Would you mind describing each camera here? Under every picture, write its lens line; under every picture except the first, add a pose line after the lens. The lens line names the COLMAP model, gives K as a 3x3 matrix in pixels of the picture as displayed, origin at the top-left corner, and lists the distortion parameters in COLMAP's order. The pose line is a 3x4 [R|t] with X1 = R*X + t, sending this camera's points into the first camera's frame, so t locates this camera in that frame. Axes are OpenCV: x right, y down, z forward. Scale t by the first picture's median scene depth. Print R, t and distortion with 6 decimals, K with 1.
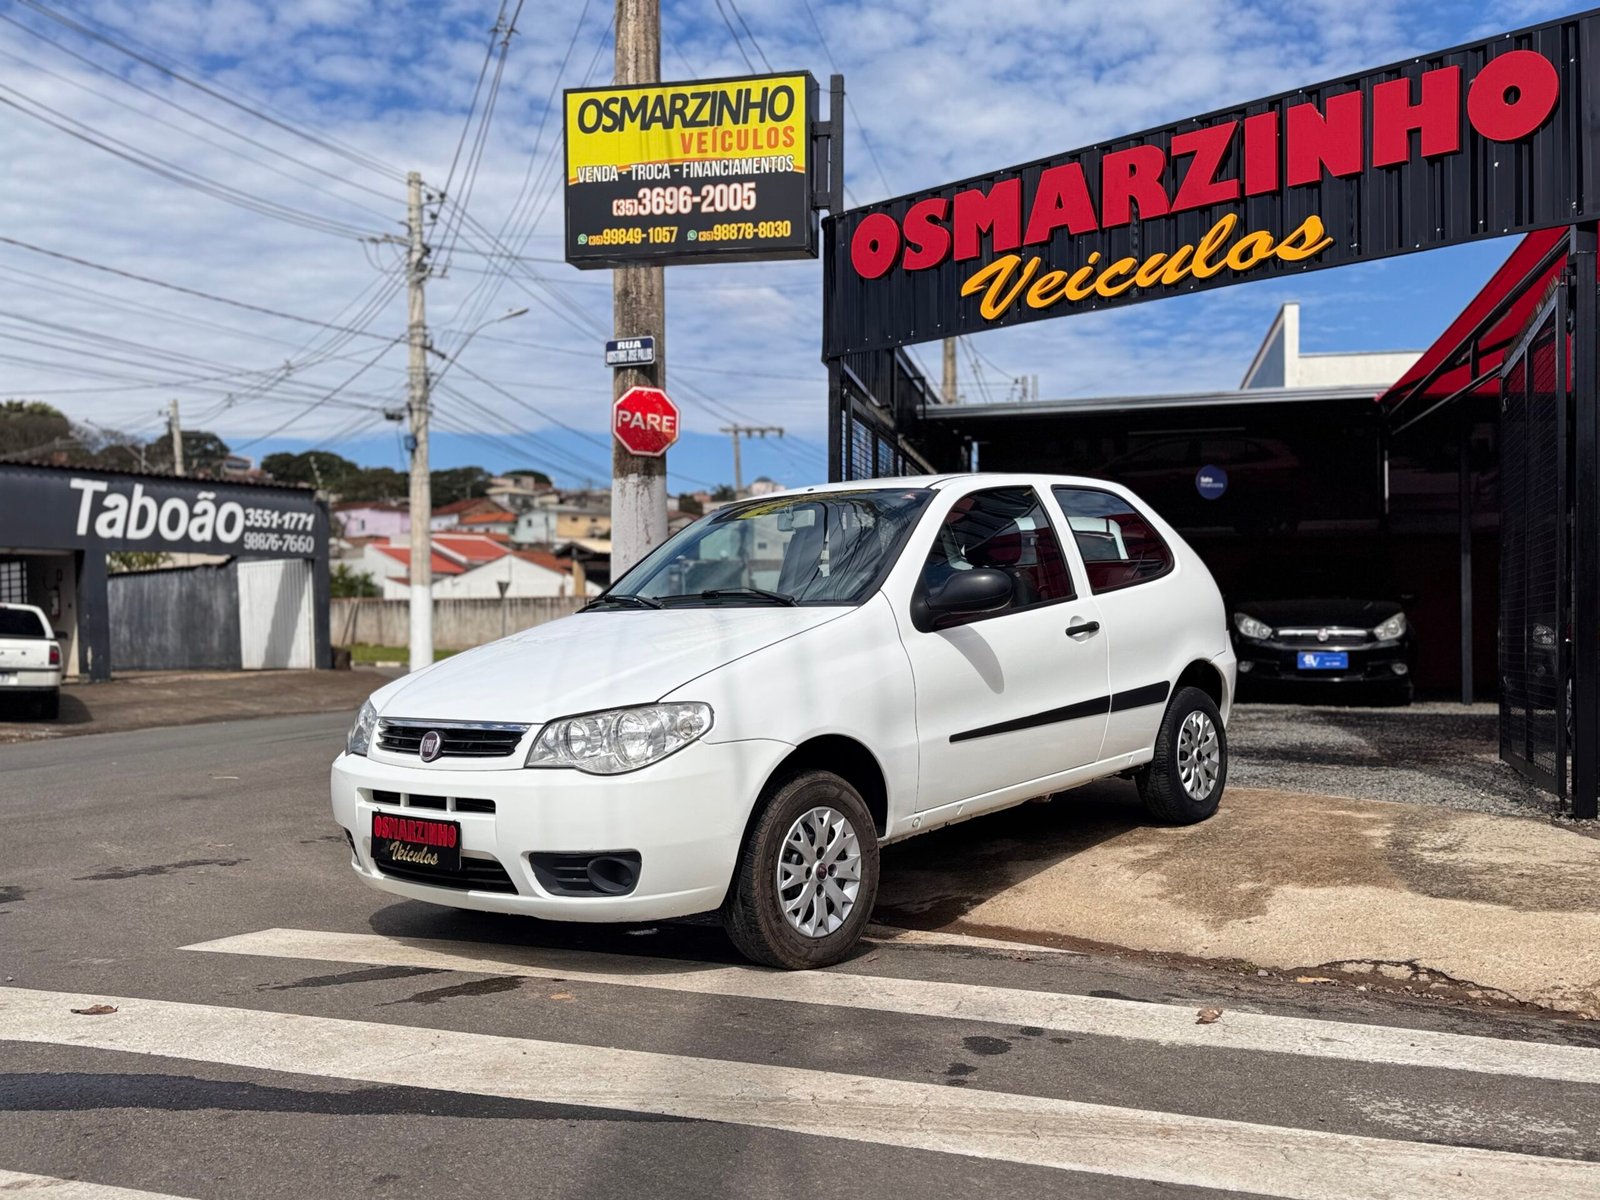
lens RADIAL K [[1436.1, 0, 805.4], [0, 1436.1, 604.8], [0, 0, 1]] dist [0.159421, -0.351730]
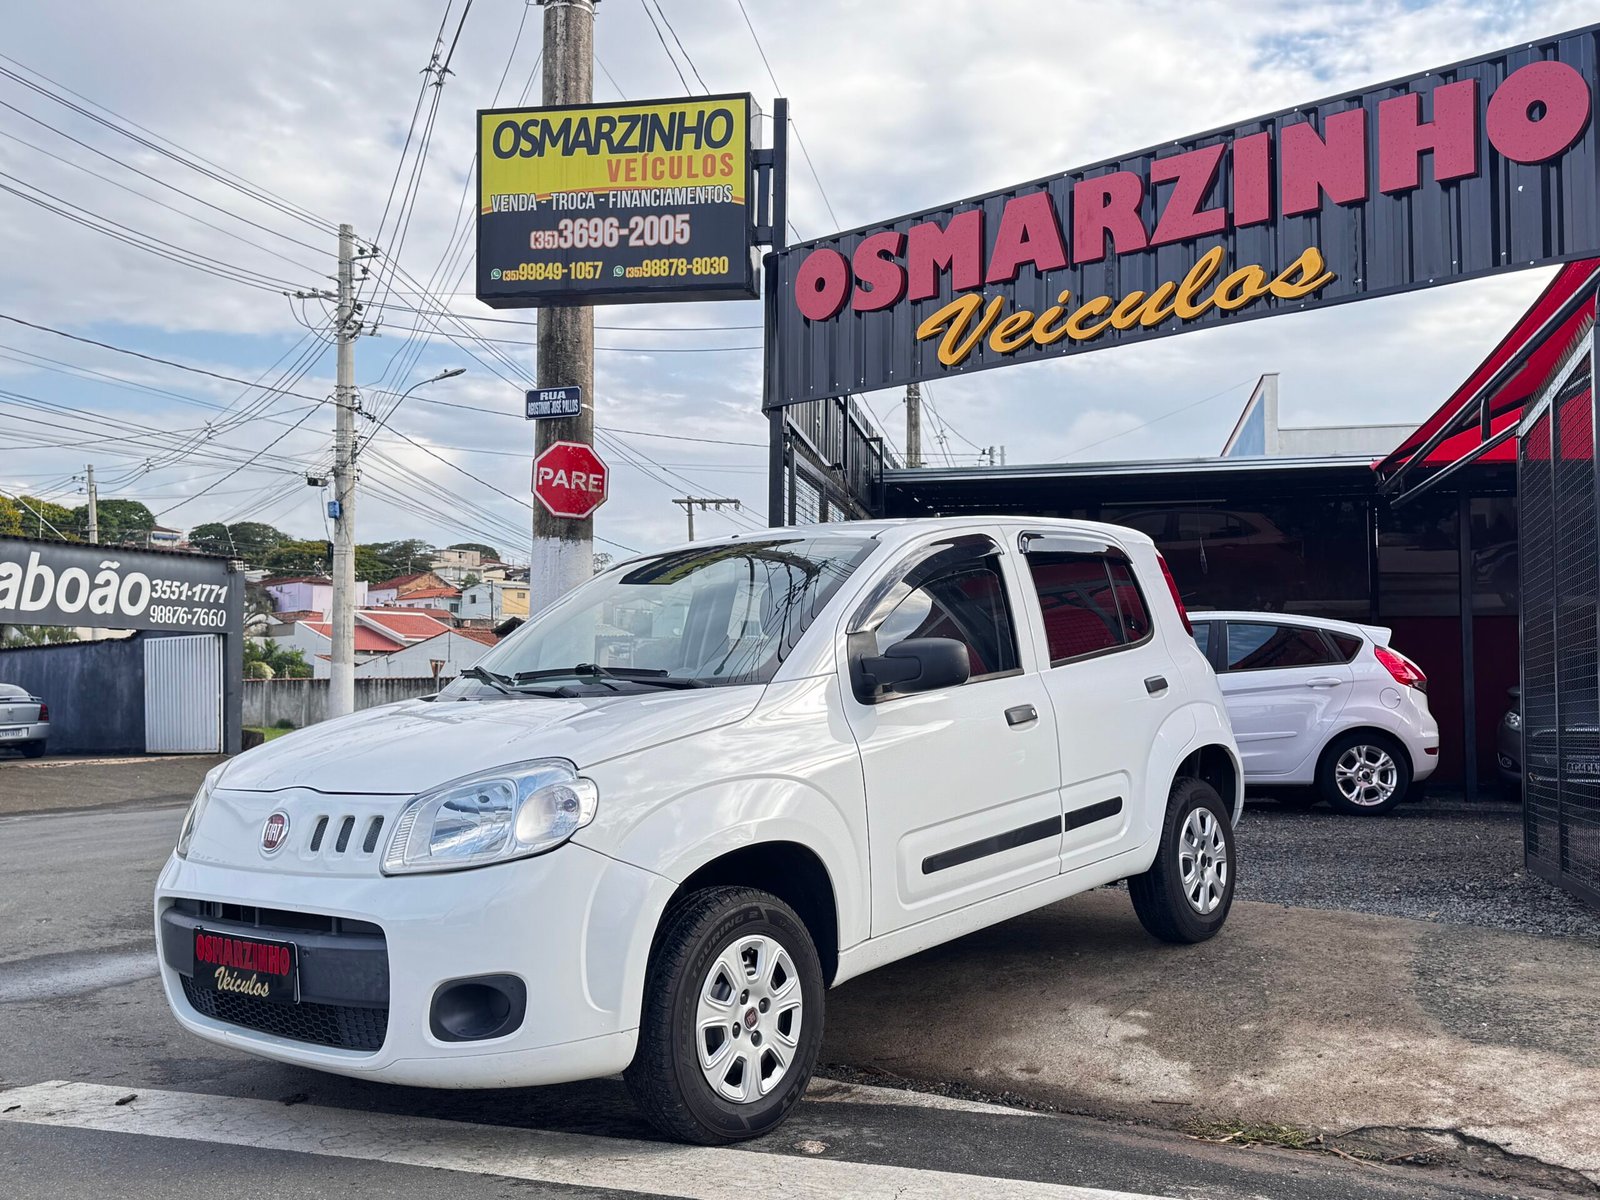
lens RADIAL K [[1504.1, 0, 802.0], [0, 1504.1, 603.5], [0, 0, 1]] dist [0.147648, -0.317527]
pose [[0.999677, 0.008395, 0.023992, 0.014465], [-0.007049, 0.998426, -0.055649, 0.001586], [-0.024422, 0.055462, 0.998162, 0.072309]]
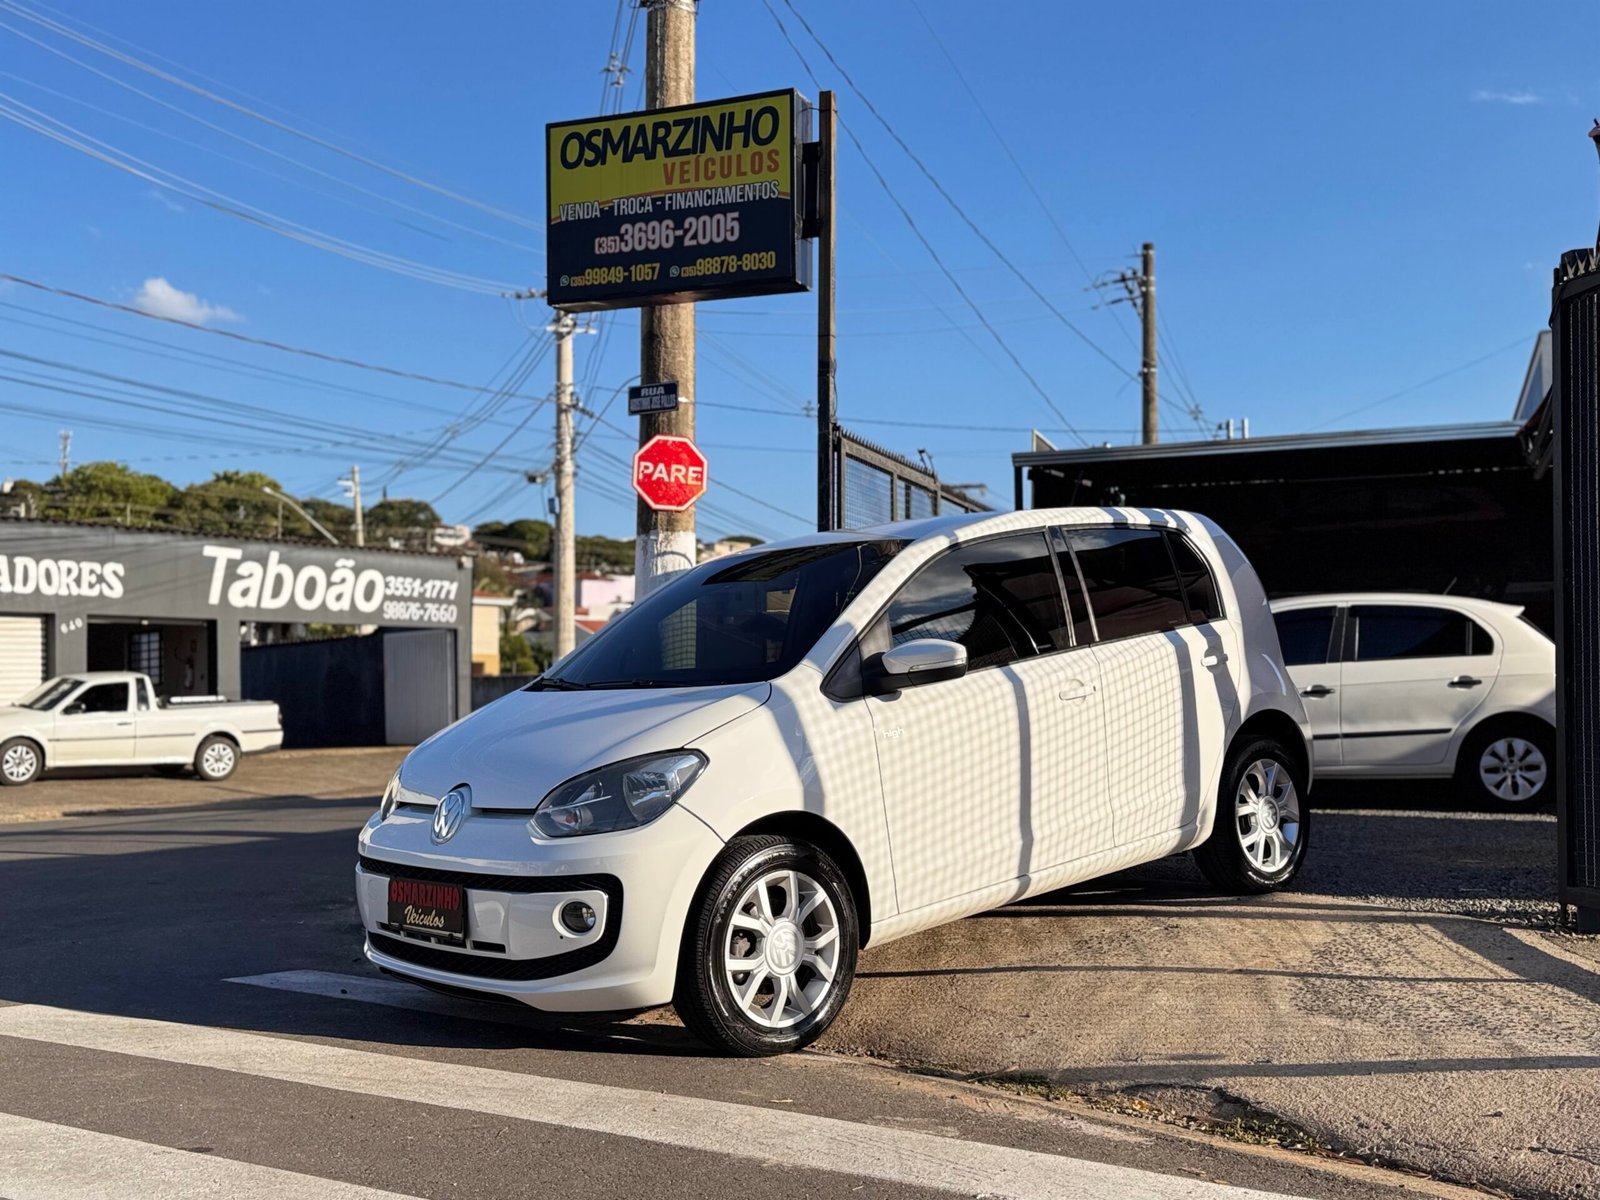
lens RADIAL K [[1580.2, 0, 801.8], [0, 1580.2, 603.7], [0, 0, 1]] dist [0.167411, -0.390905]
pose [[0.987589, -0.003357, -0.157025, 0.159441], [-0.004367, 0.998798, -0.048818, 0.006454], [0.157000, 0.048898, 0.986387, 0.020117]]
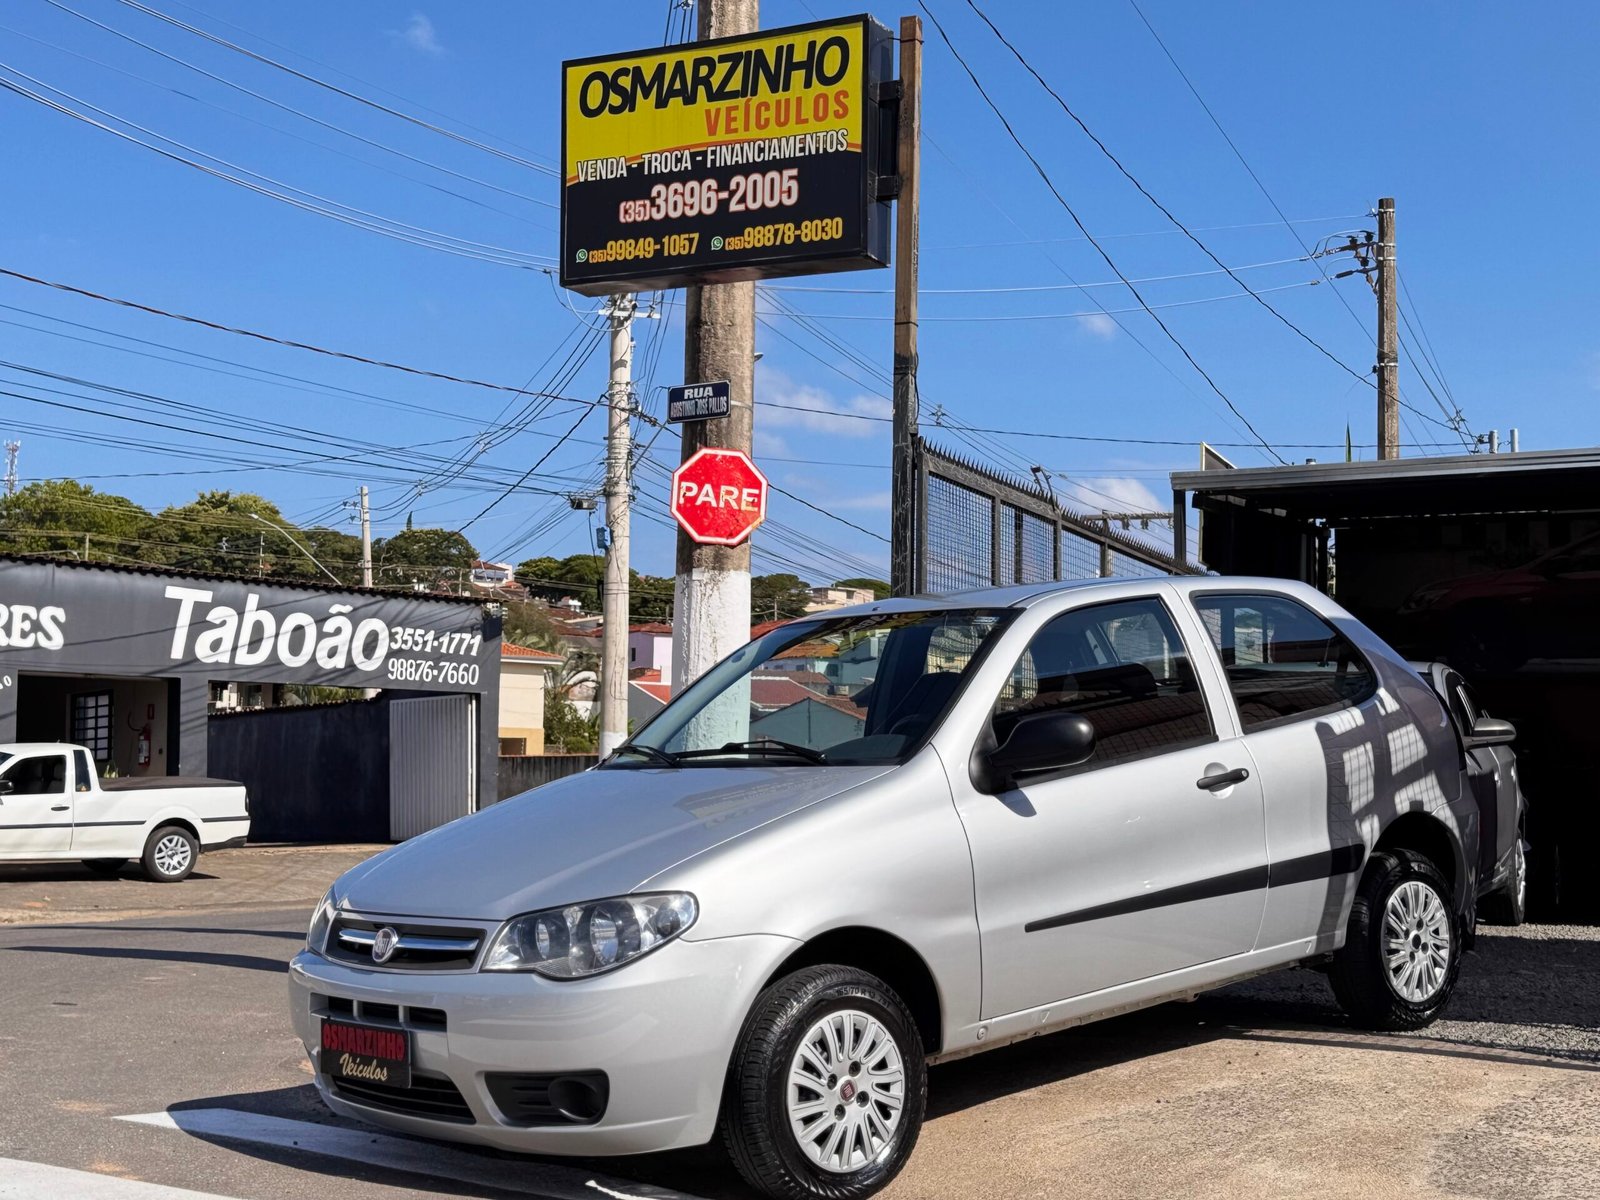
lens RADIAL K [[2068.6, 0, 778.5], [0, 2068.6, 603.1], [0, 0, 1]] dist [0.172098, -0.400003]
pose [[0.972126, 0.000853, -0.234456, 0.197734], [-0.019958, 0.996665, -0.079124, 0.009974], [0.233607, 0.081597, 0.968901, -0.000382]]
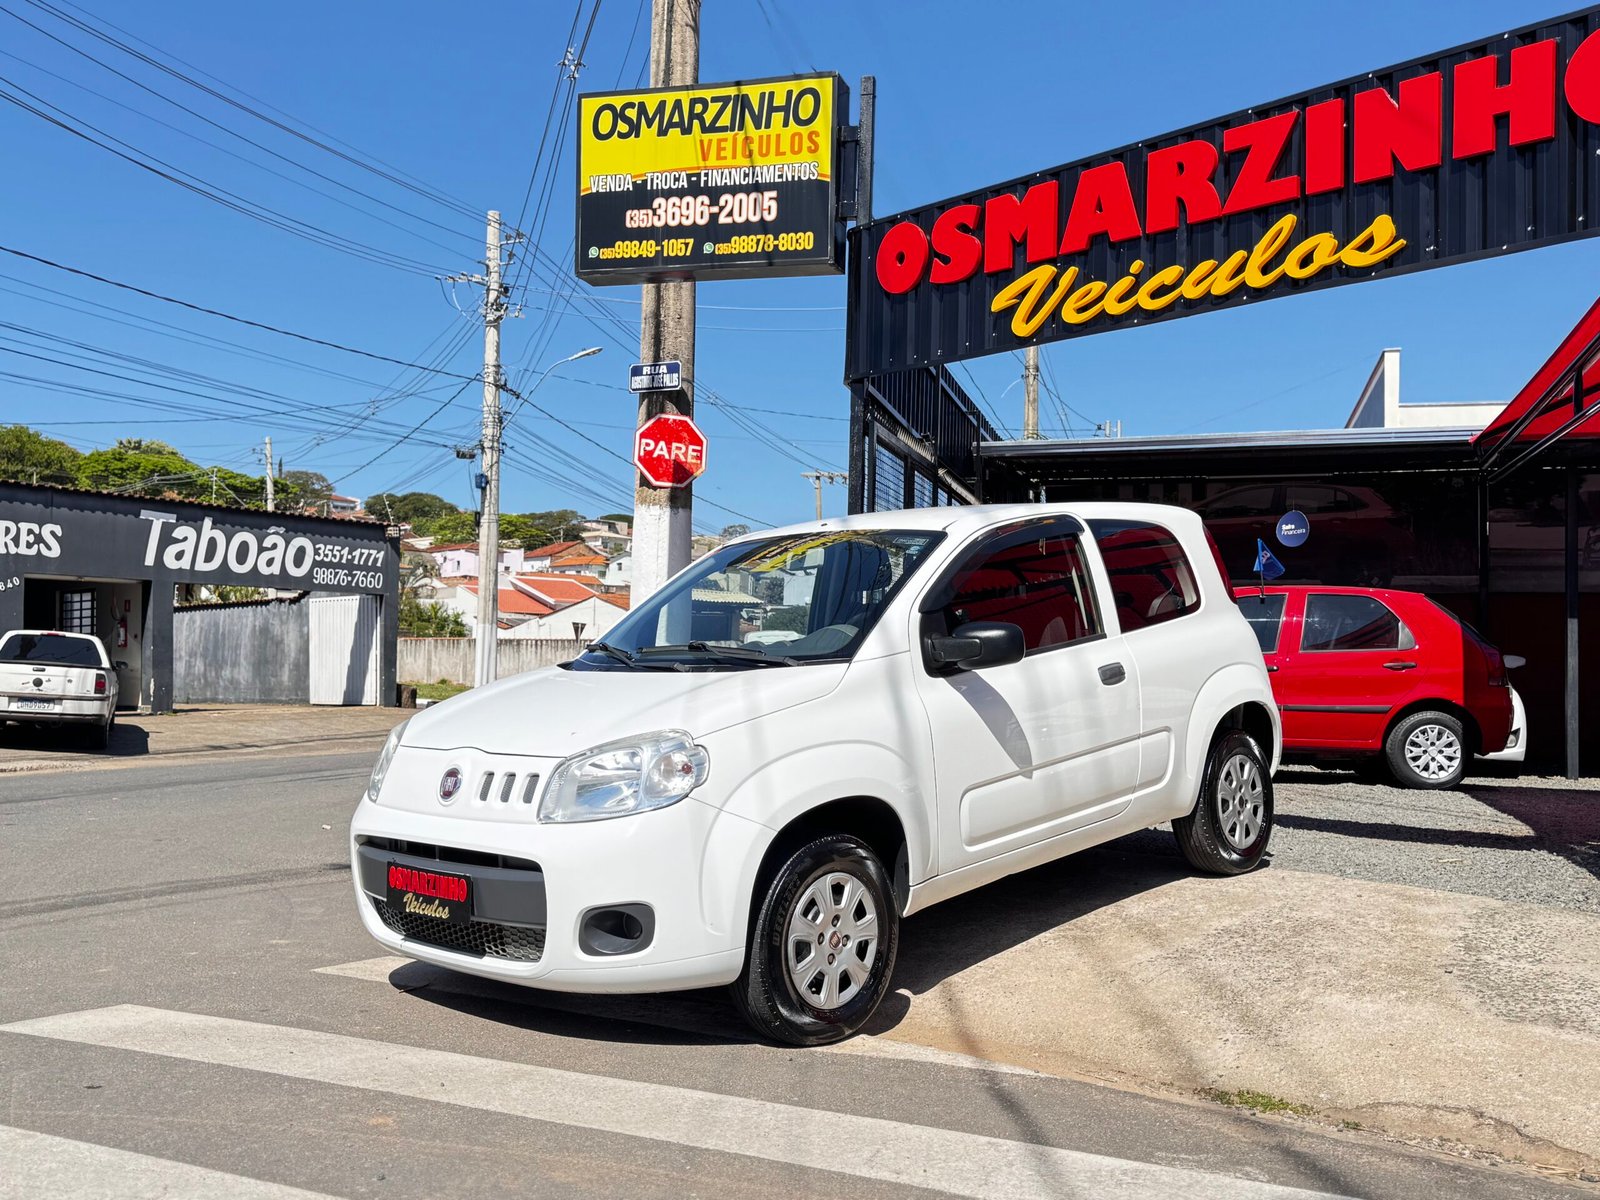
lens RADIAL K [[1438.8, 0, 801.6], [0, 1438.8, 606.1], [0, 0, 1]] dist [0.130864, -0.259359]
pose [[0.997595, 0.021834, -0.065777, 0.046848], [-0.023979, 0.999200, -0.031996, 0.002495], [0.065026, 0.033496, 0.997321, 0.084950]]
